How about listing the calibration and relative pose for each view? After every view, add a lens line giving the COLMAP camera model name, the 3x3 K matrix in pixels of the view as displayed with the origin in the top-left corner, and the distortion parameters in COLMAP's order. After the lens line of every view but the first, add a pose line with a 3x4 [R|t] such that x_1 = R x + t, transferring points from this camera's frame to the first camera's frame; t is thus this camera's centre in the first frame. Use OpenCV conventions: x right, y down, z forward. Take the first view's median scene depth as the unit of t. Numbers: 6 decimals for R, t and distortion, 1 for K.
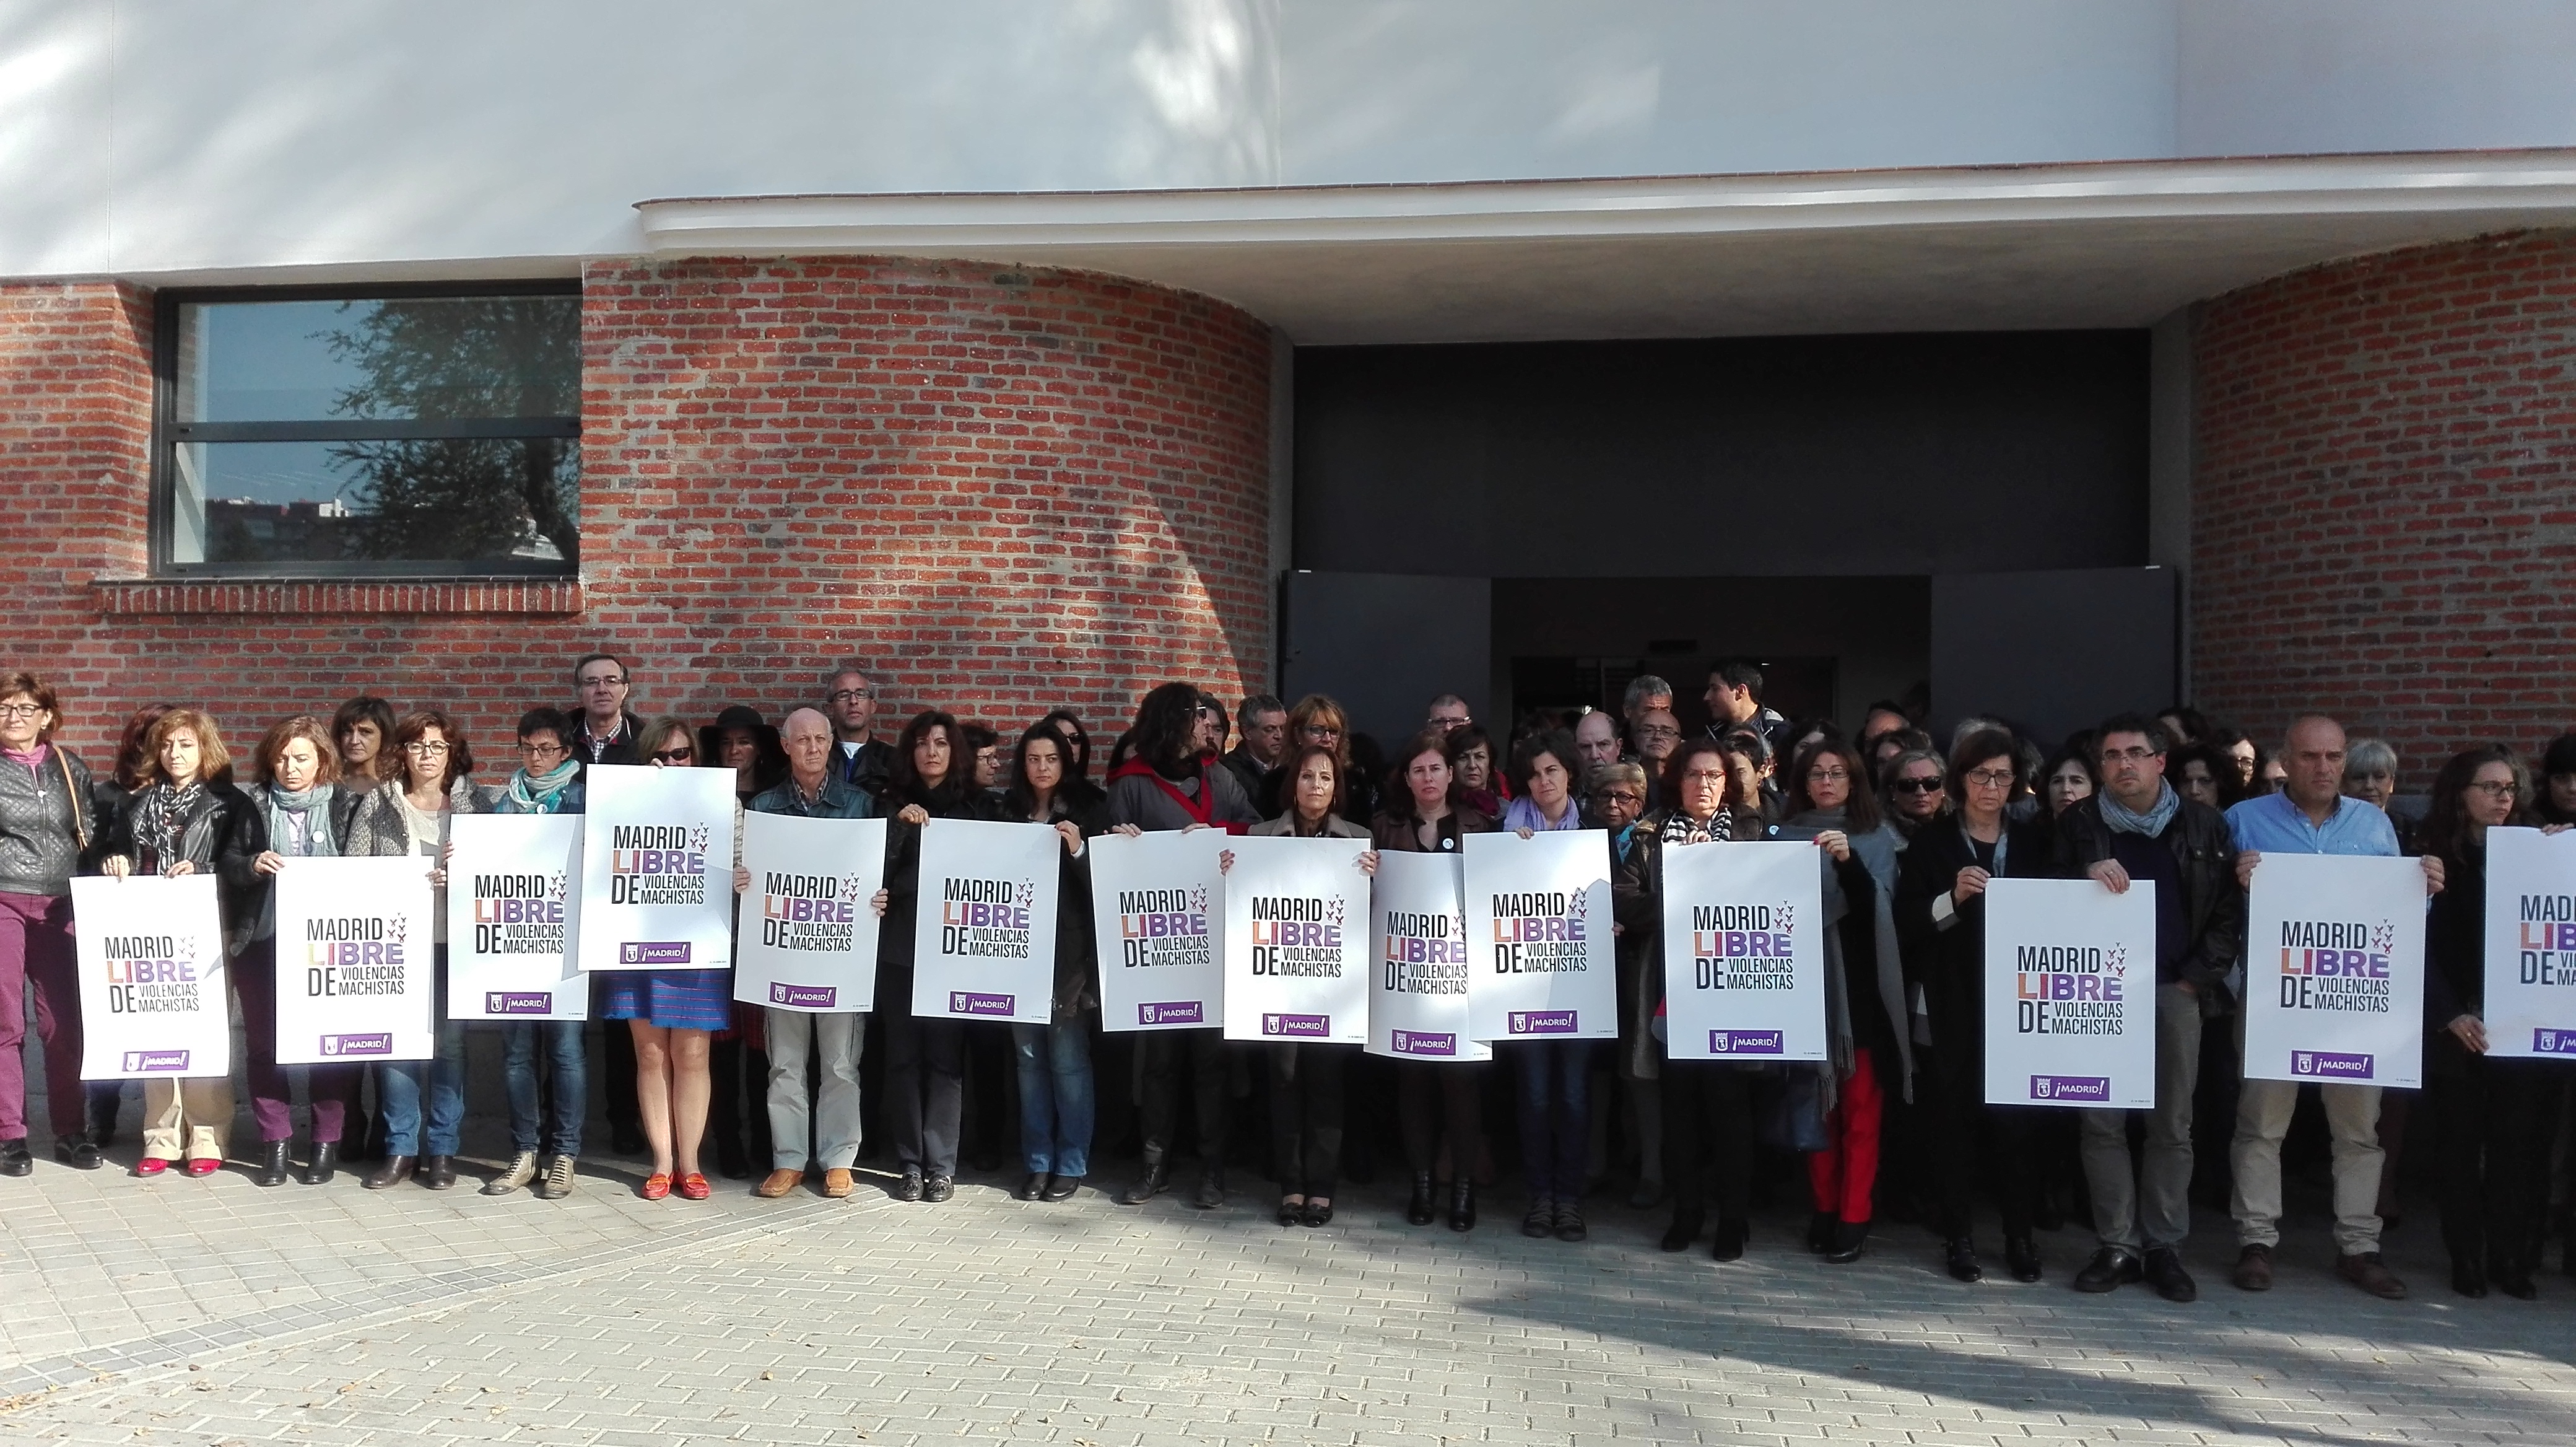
lens RADIAL K [[2079.4, 0, 1297.2], [0, 2079.4, 691.1], [0, 0, 1]] dist [0.084474, -0.173796]
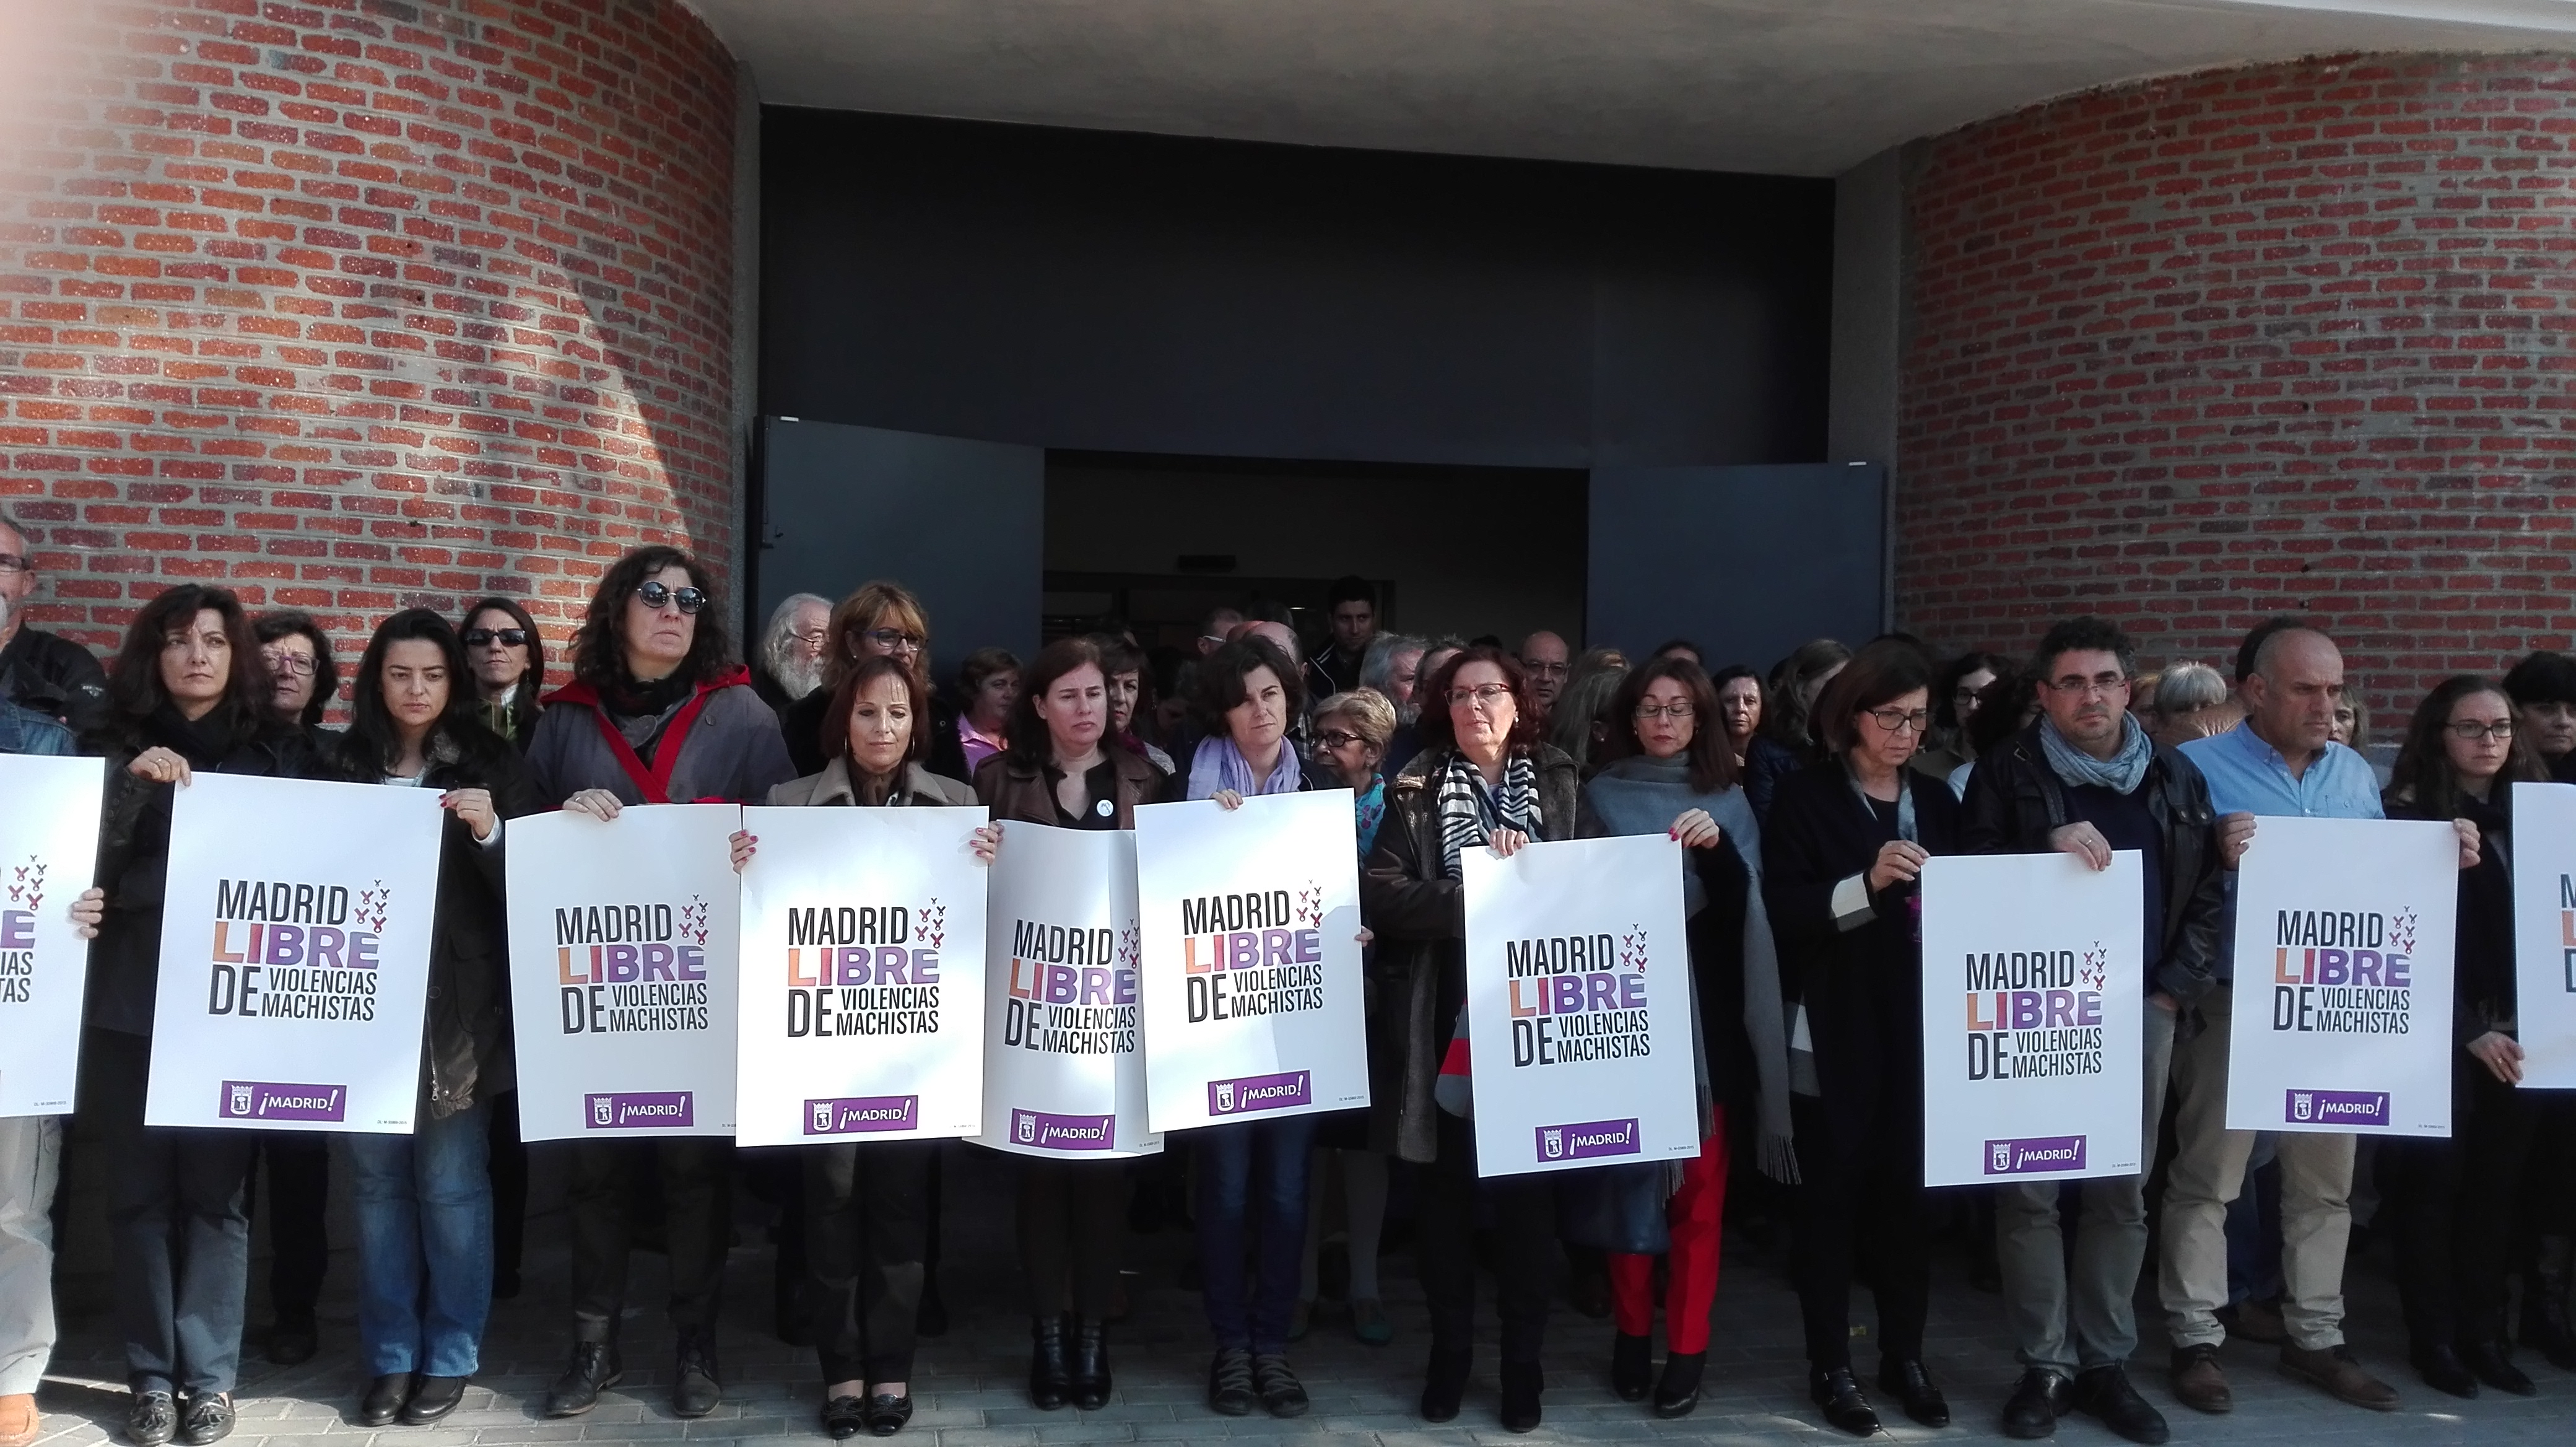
lens RADIAL K [[2079.4, 0, 1297.2], [0, 2079.4, 691.1], [0, 0, 1]] dist [0.084474, -0.173796]
pose [[0.948229, 0.009949, 0.317431, -0.064031], [-0.016237, 0.999721, 0.017171, 0.021482], [-0.317171, -0.021436, 0.948126, 0.325416]]
